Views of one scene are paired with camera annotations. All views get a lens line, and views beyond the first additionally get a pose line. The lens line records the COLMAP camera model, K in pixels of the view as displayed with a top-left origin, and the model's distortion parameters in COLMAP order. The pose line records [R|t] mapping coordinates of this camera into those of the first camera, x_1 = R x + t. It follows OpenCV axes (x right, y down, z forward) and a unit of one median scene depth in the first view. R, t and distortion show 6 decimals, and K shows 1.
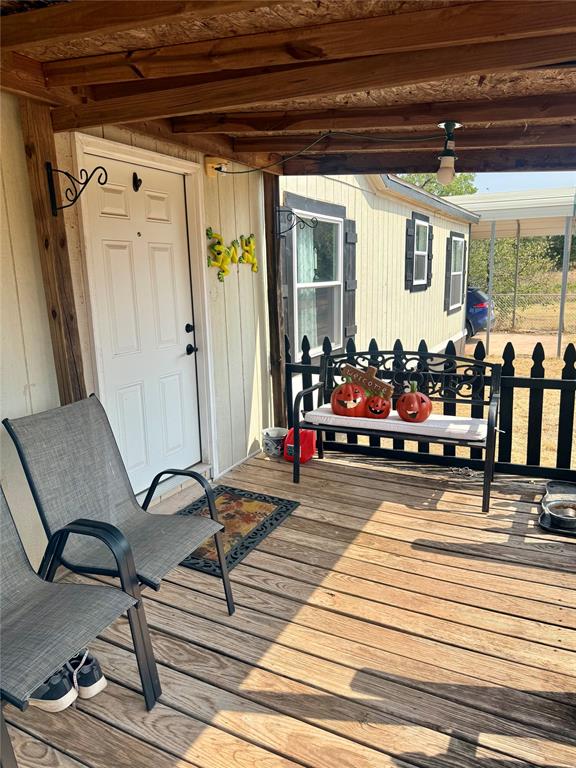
lens RADIAL K [[540.2, 0, 288.0], [0, 540.2, 384.0], [0, 0, 1]] dist [0.041364, -0.036462]
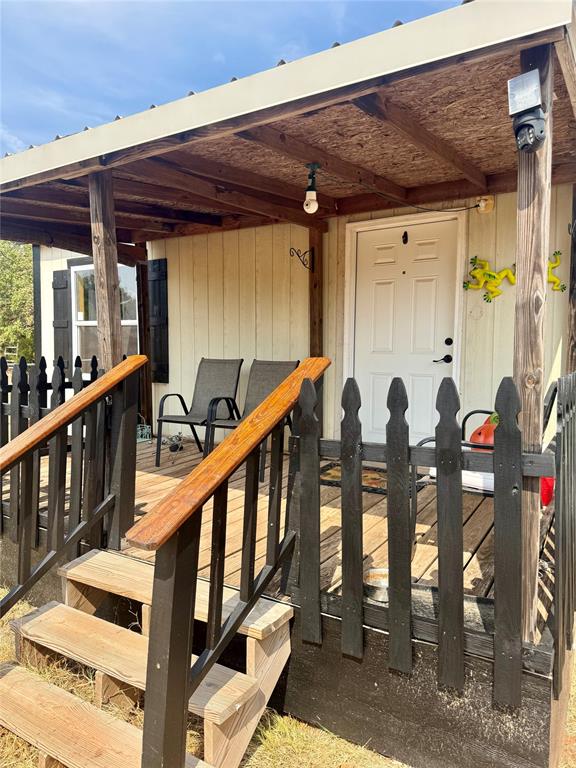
lens RADIAL K [[540.2, 0, 288.0], [0, 540.2, 384.0], [0, 0, 1]] dist [0.041364, -0.036462]
pose [[-0.102215, 0.154324, -0.982719, 1.211001], [-0.170857, 0.970489, 0.170174, -0.175622], [0.979980, 0.185299, -0.072832, 0.836342]]
